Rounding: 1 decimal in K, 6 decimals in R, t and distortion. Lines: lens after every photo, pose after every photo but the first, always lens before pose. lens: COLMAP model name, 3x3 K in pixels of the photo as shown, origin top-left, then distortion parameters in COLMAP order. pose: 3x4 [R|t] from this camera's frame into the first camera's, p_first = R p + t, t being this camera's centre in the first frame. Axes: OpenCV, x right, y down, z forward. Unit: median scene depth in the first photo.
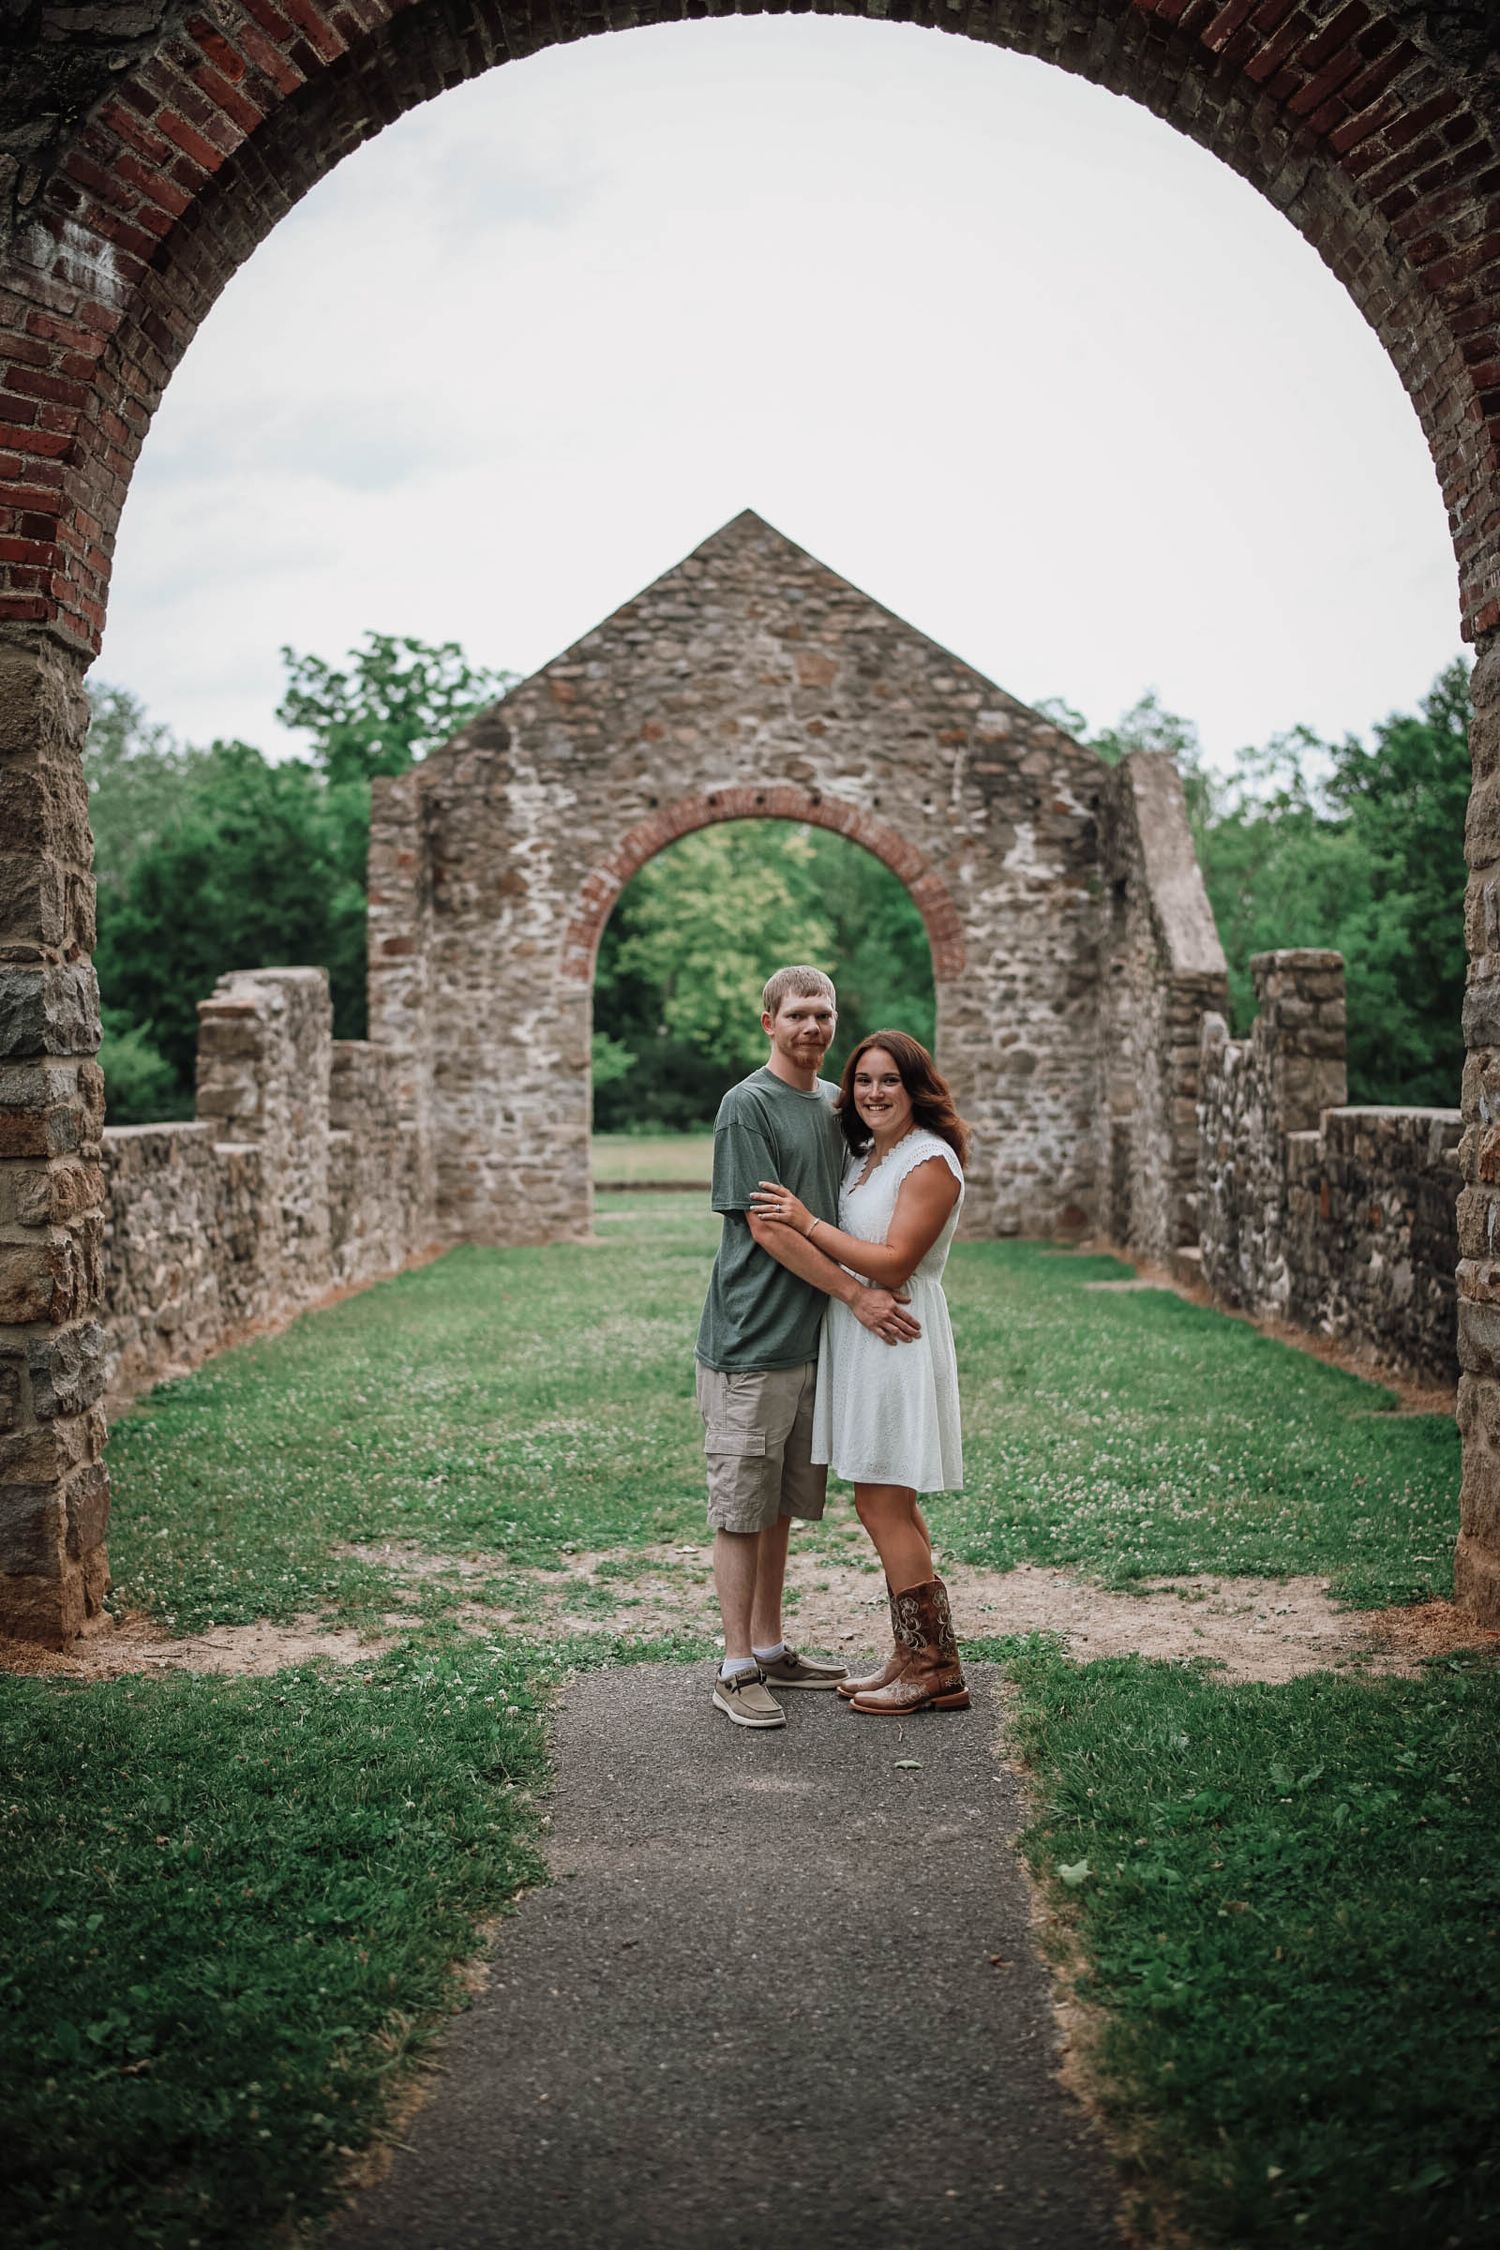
lens RADIAL K [[2217.3, 0, 750.0], [0, 2217.3, 1125.0], [0, 0, 1]] dist [-0.049220, 0.007510]
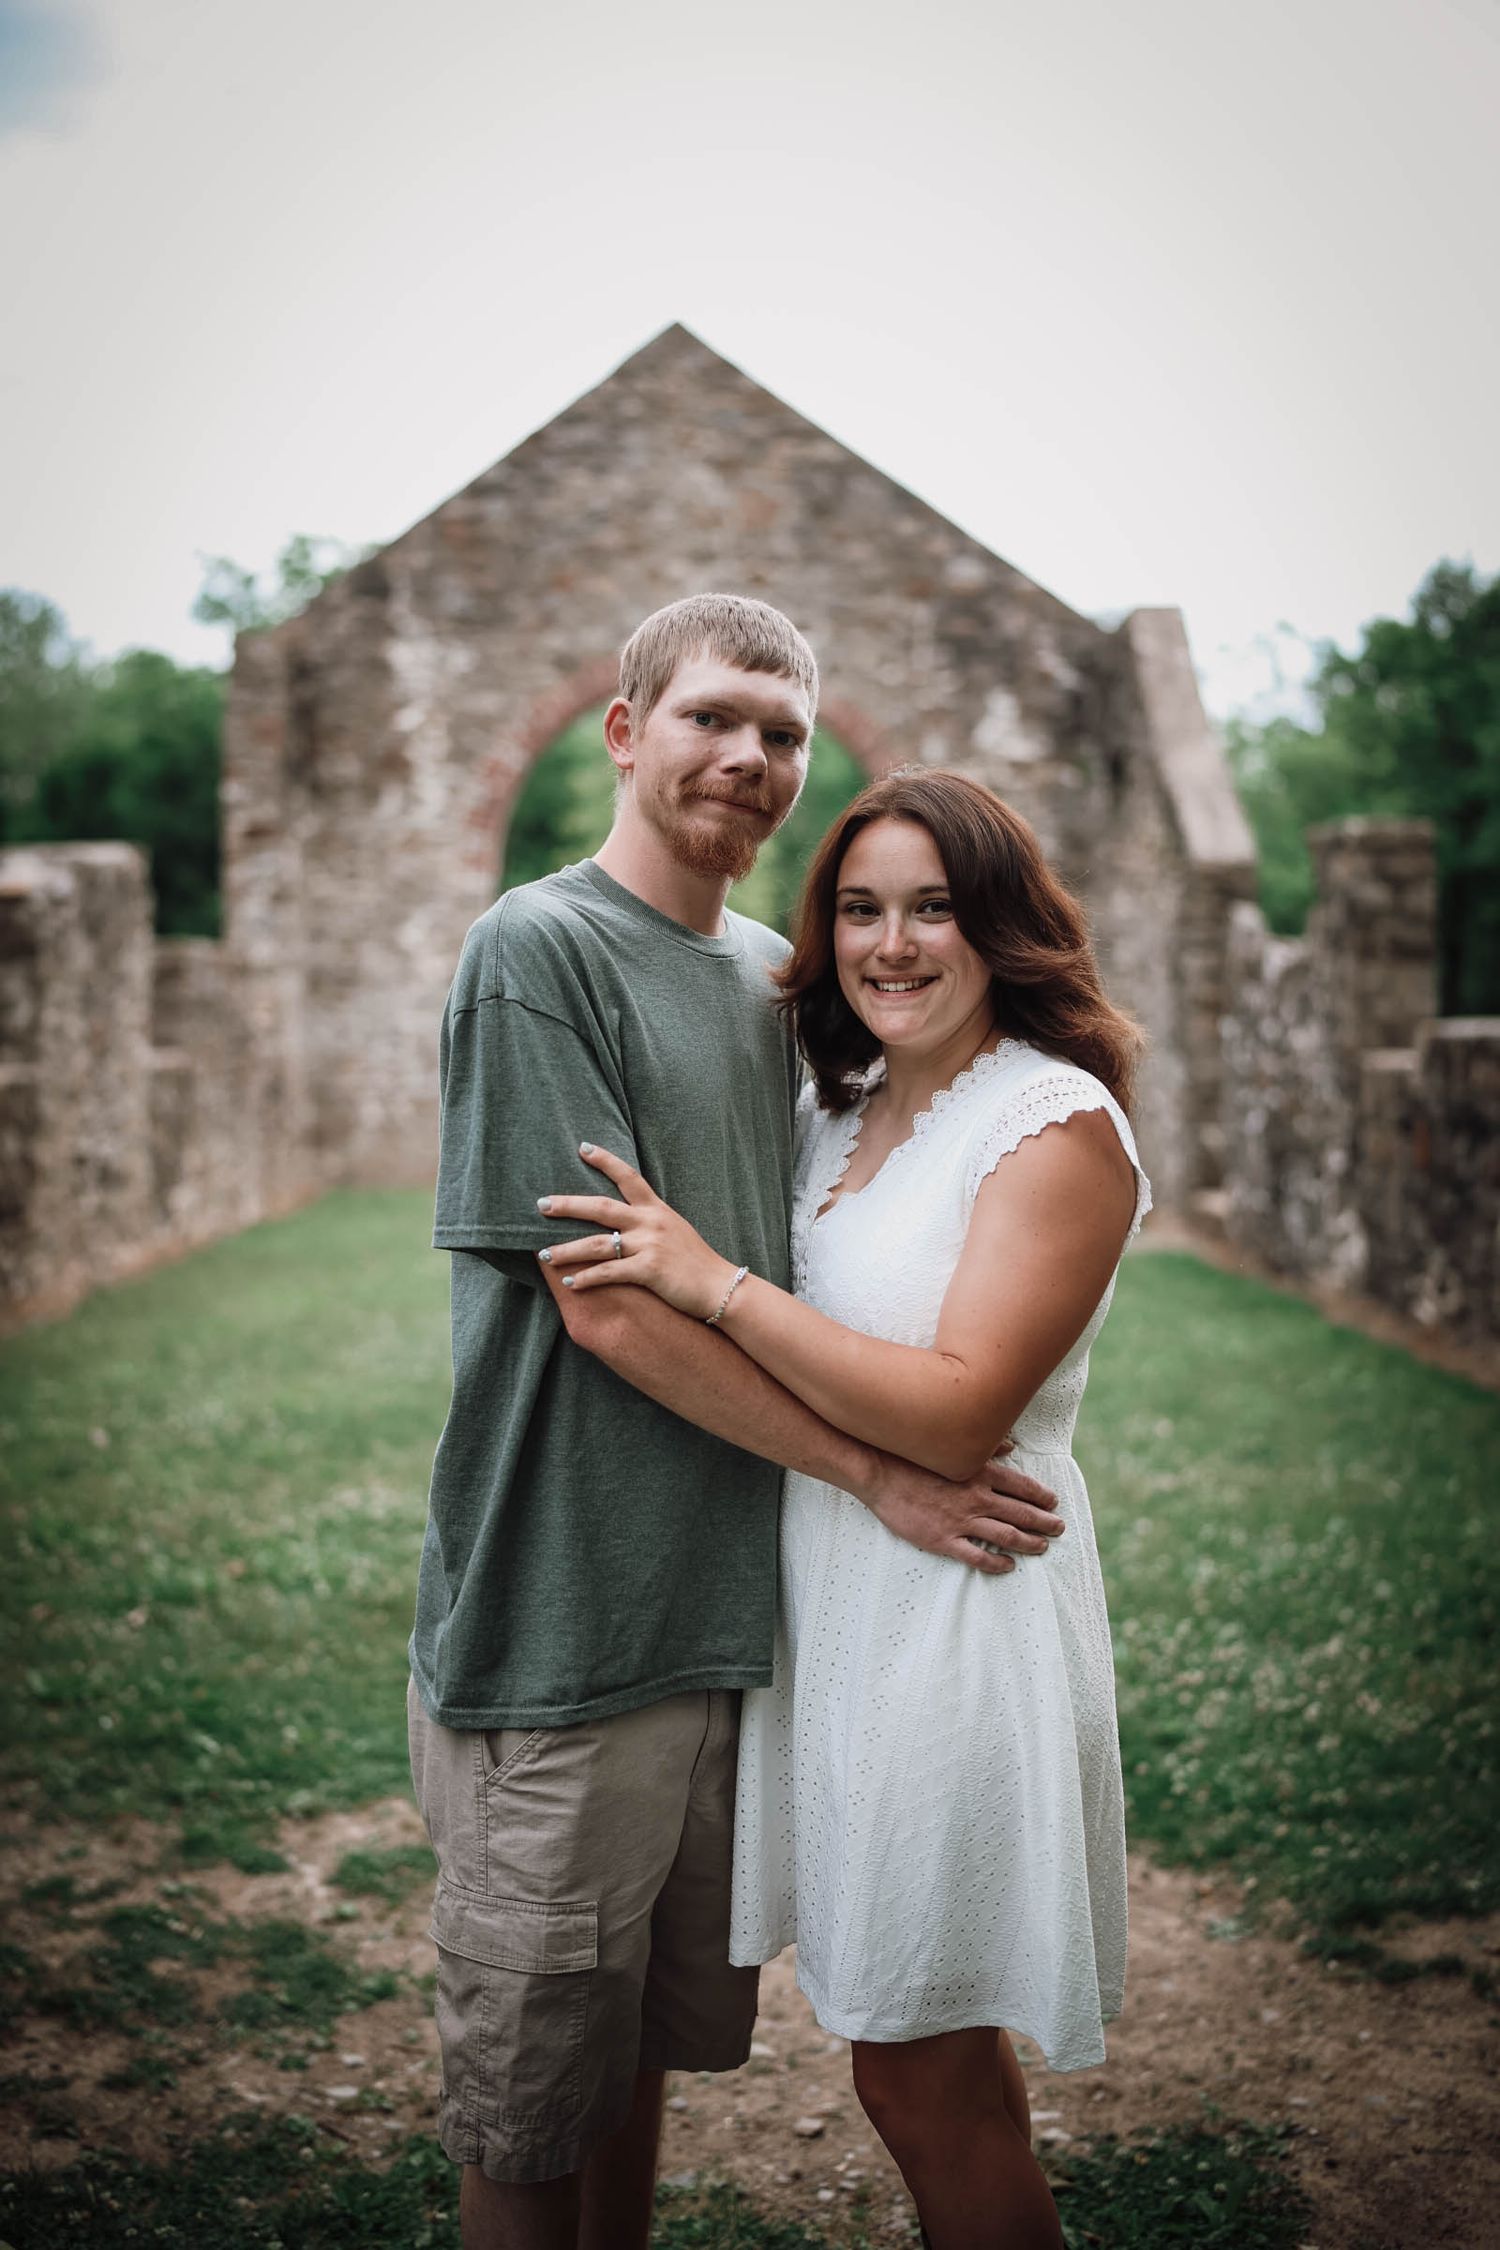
lens RADIAL K [[2217.3, 0, 750.0], [0, 2217.3, 1125.0], [0, 0, 1]] dist [-0.049220, 0.007510]
pose [[0.999663, 0.000658, 0.025950, 0.005305], [-0.001552, 0.999404, 0.034472, 0.000772], [-0.025912, -0.034501, 0.999069, 0.150992]]
